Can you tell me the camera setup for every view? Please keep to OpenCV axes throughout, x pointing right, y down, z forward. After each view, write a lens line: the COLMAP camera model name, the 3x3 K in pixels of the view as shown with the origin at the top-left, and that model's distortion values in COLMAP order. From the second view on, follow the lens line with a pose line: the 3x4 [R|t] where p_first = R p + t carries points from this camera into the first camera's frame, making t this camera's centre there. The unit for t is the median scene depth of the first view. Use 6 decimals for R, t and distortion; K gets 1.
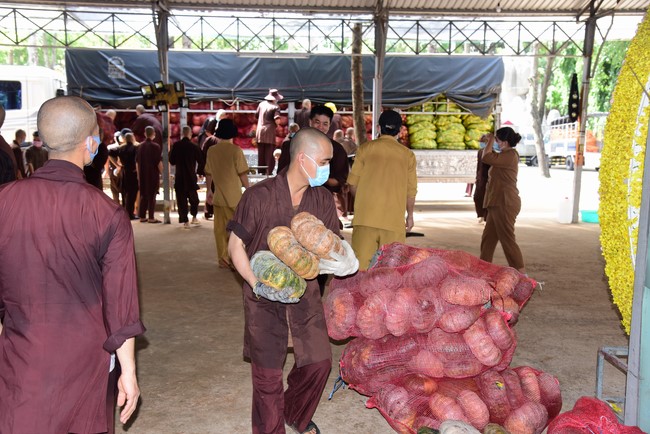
lens RADIAL K [[703.1, 0, 322.9], [0, 703.1, 216.4], [0, 0, 1]] dist [0.122298, 0.000000]
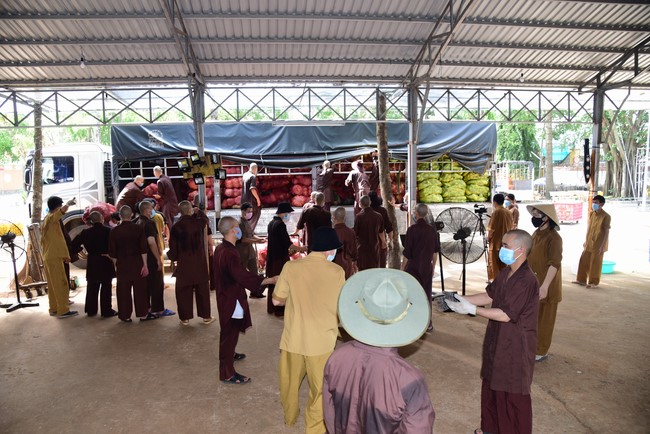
lens RADIAL K [[492.7, 0, 327.3], [0, 492.7, 223.5], [0, 0, 1]] dist [-0.098407, 0.028657]
pose [[0.998715, -0.029481, 0.041216, -0.067775], [0.030147, 0.999423, -0.015630, -0.067008], [-0.040732, 0.016853, 0.999028, 0.275437]]
